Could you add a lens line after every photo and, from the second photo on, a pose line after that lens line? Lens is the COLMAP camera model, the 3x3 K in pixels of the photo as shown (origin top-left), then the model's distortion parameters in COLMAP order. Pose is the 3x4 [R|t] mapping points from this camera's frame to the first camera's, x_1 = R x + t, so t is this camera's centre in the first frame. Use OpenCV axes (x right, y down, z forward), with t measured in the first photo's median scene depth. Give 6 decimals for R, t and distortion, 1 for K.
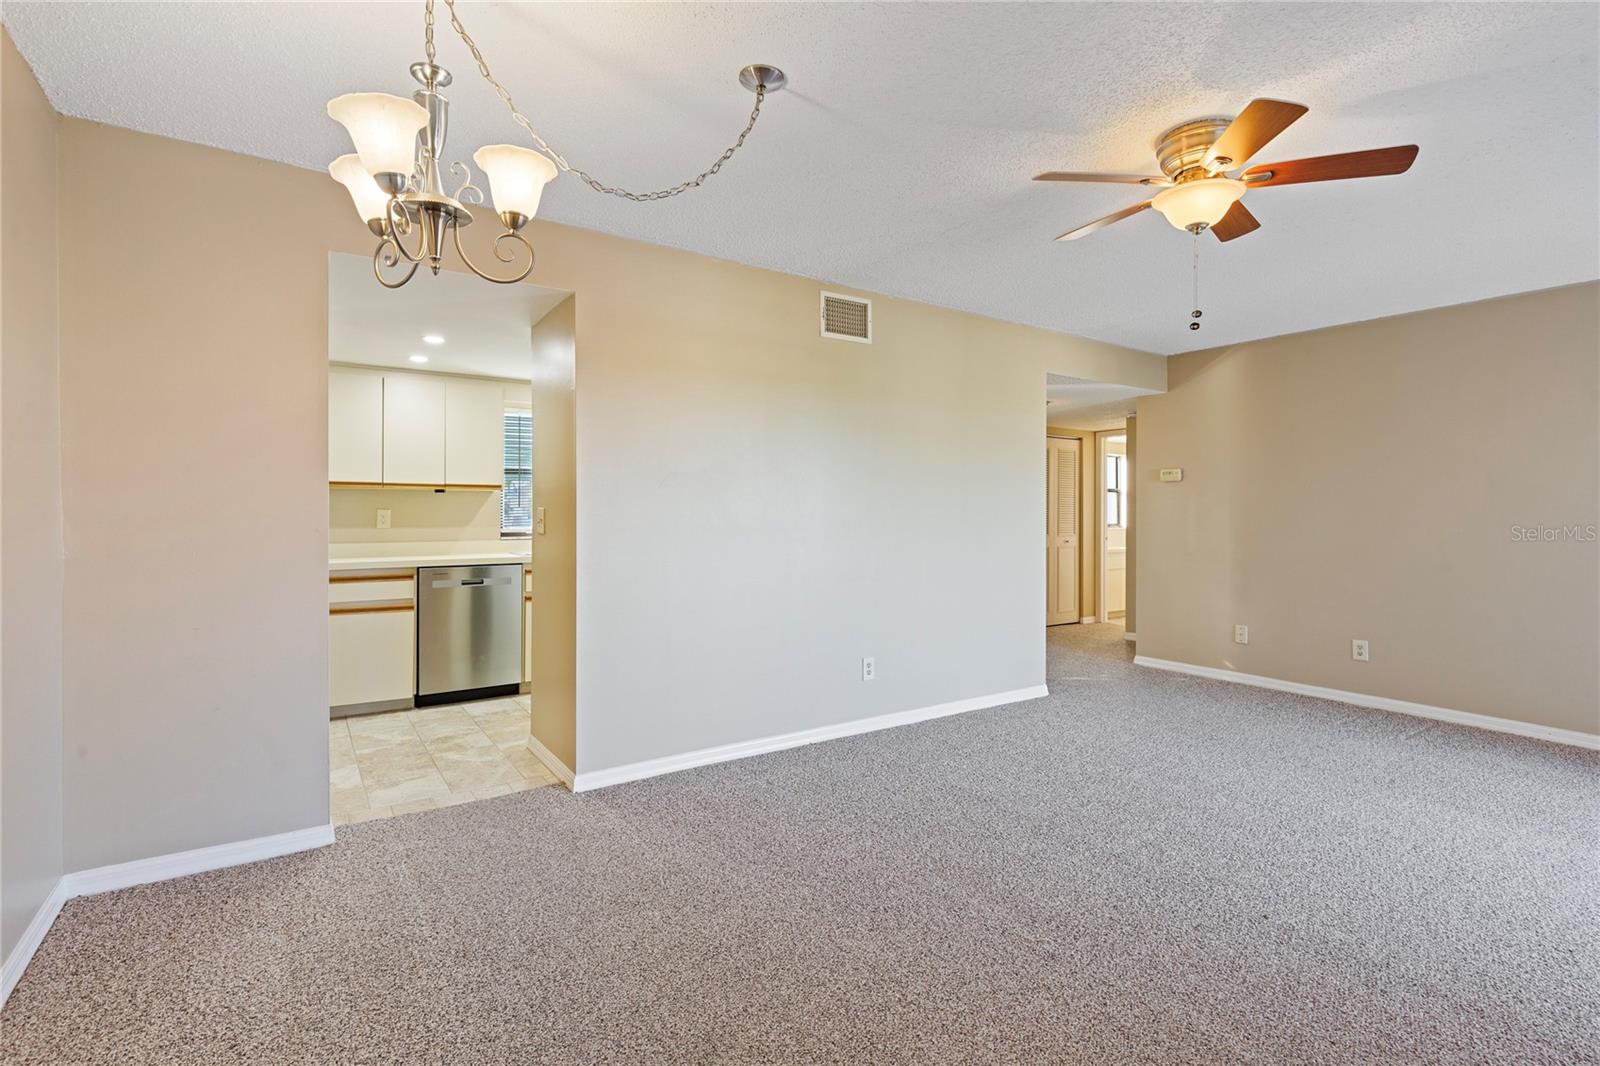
lens RADIAL K [[761.0, 0, 815.3], [0, 761.0, 512.1], [0, 0, 1]] dist [0.014076, 0.000305]
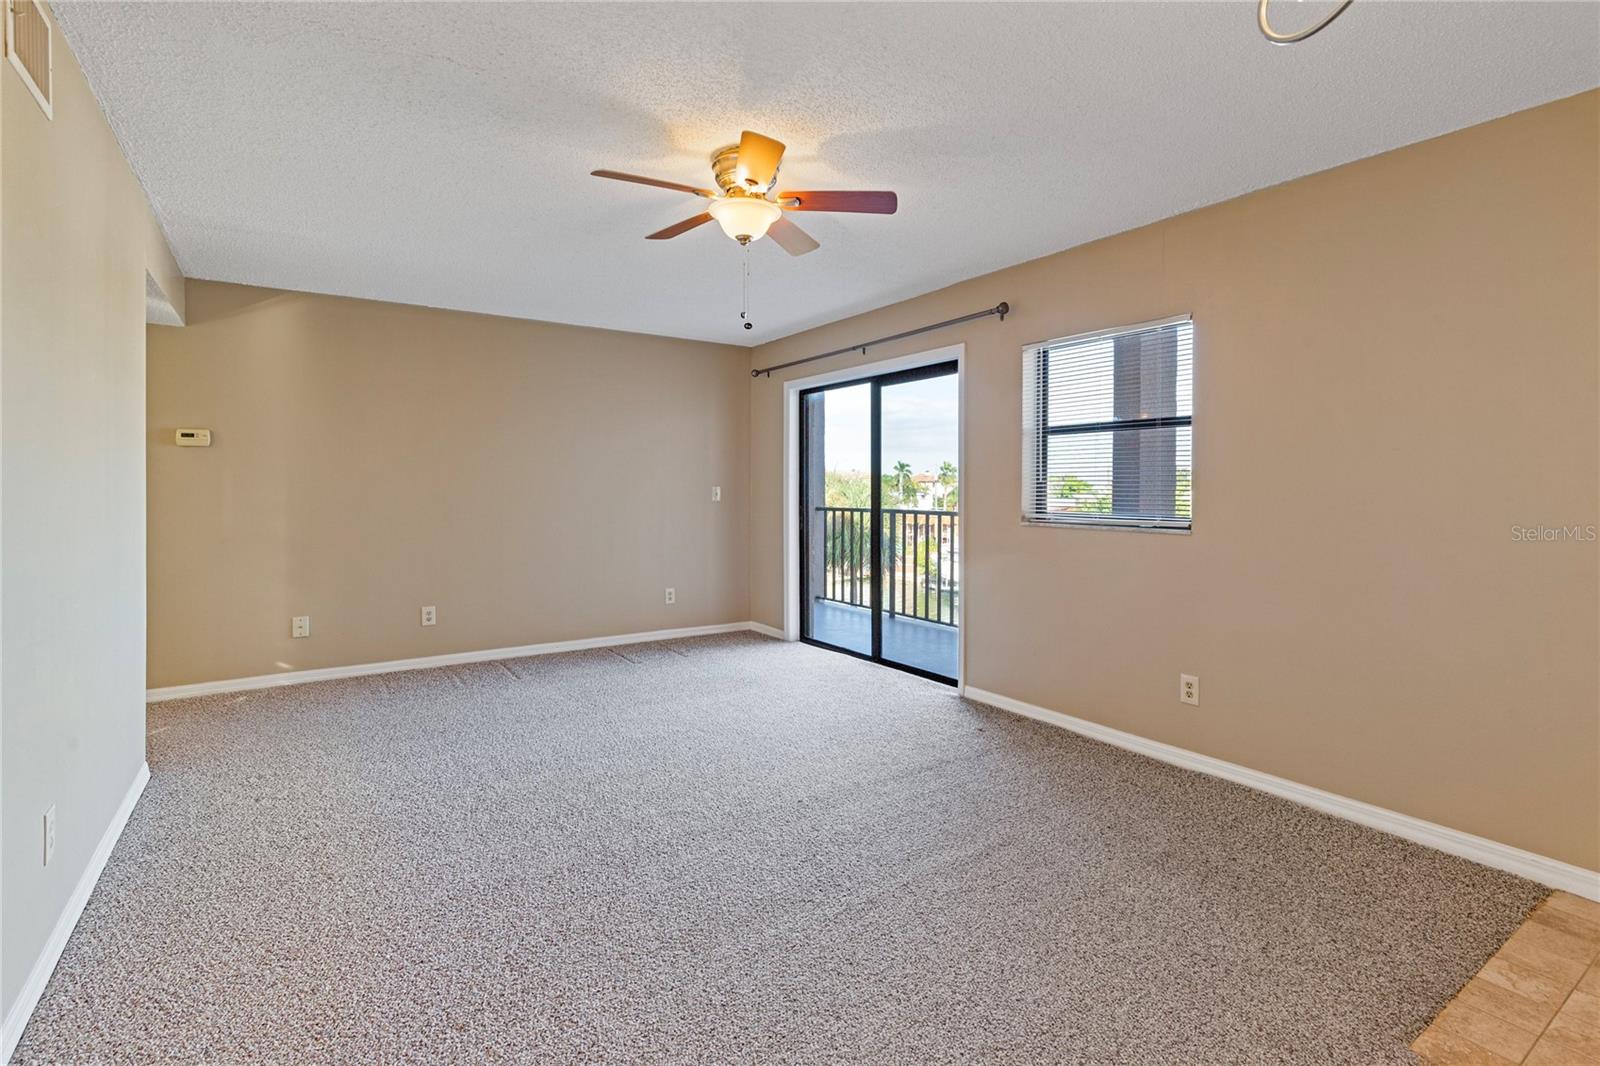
lens RADIAL K [[747.7, 0, 795.4], [0, 747.7, 493.2], [0, 0, 1]] dist [0.002669, 0.000054]
pose [[0.012767, -0.011661, 0.999851, -0.322715], [-0.000649, 0.999932, 0.011670, -0.003324], [-0.999918, -0.000798, 0.012759, 0.477601]]
